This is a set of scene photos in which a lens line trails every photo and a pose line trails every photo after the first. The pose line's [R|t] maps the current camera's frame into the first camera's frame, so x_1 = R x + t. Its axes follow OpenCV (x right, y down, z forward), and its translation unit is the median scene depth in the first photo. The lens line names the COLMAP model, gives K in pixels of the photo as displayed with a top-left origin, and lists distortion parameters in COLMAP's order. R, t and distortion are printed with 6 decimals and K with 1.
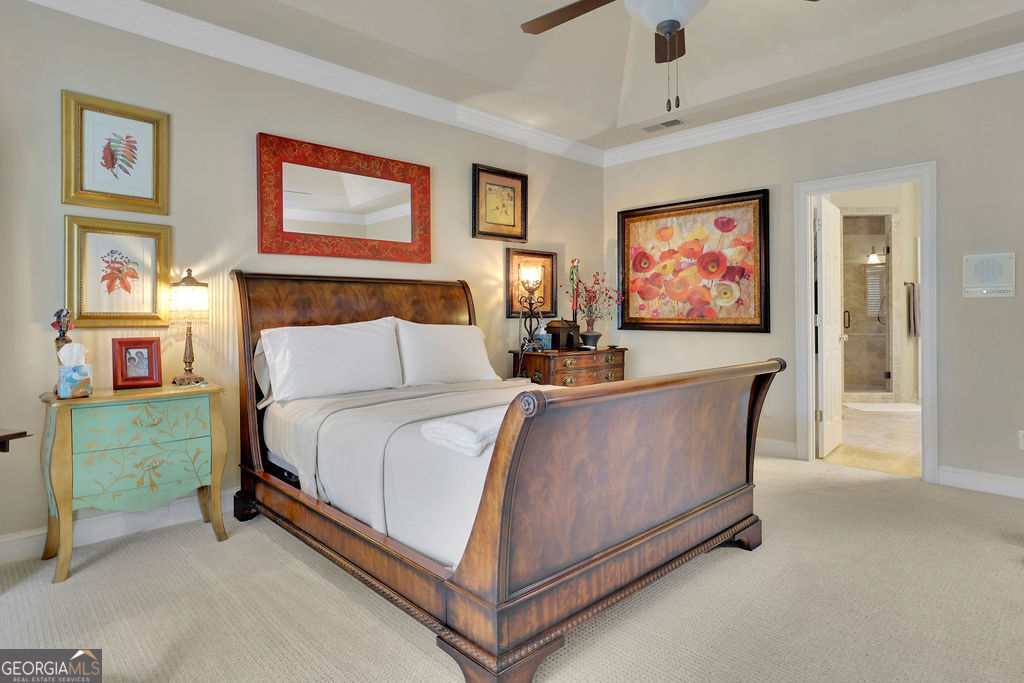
lens RADIAL K [[583.1, 0, 496.4], [0, 583.1, 309.7], [0, 0, 1]] dist [-0.008071, -0.000712]
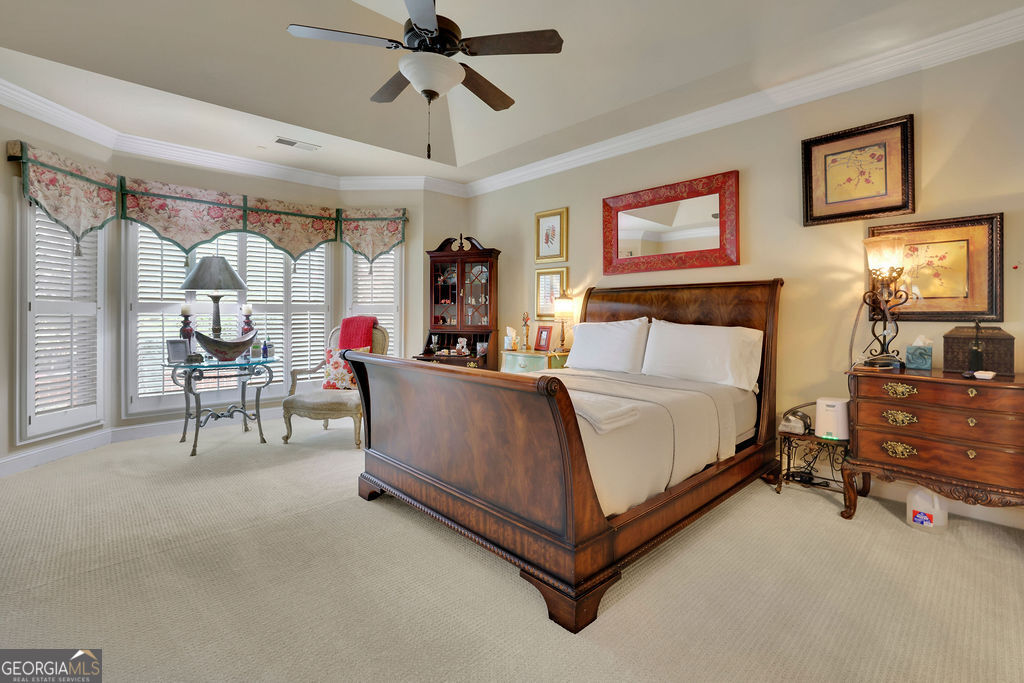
lens RADIAL K [[457.1, 0, 514.6], [0, 457.1, 311.4], [0, 0, 1]] dist [-0.024111, 0.005413]
pose [[-0.001764, 0.000067, -0.999998, 0.602206], [0.005468, 0.999985, 0.000058, -0.000240], [0.999983, -0.005468, -0.001765, 0.544924]]
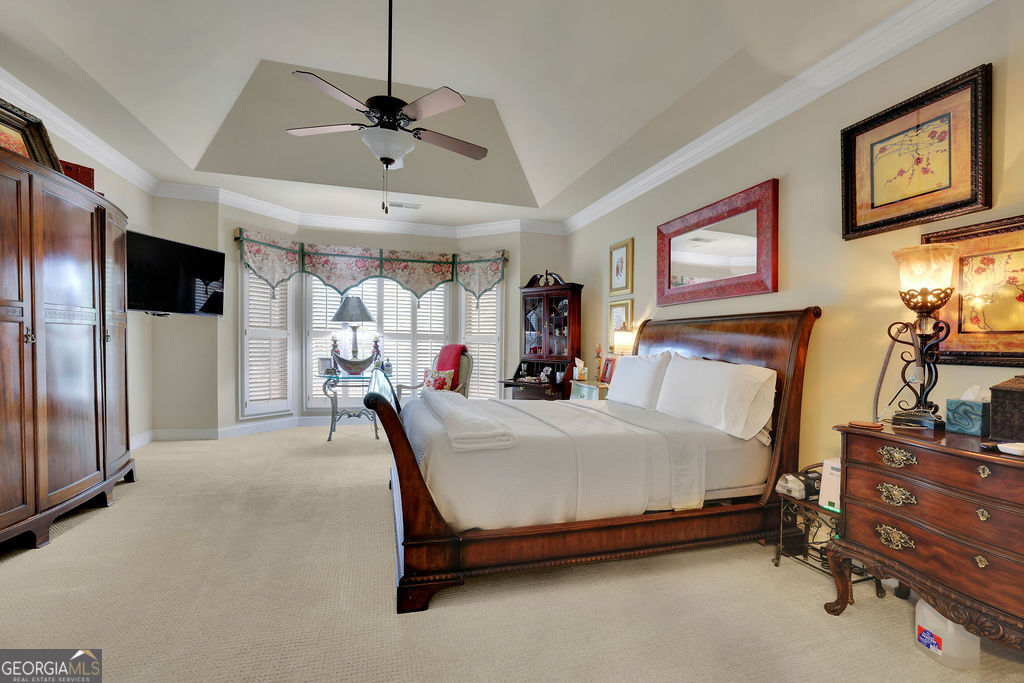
lens RADIAL K [[435.6, 0, 507.0], [0, 435.6, 351.1], [0, 0, 1]] dist [-0.027350, 0.007014]
pose [[-0.453802, 0.008246, -0.891064, 0.554847], [-0.018480, 0.999655, 0.018662, 0.002829], [0.890911, 0.024936, -0.453493, 0.838067]]
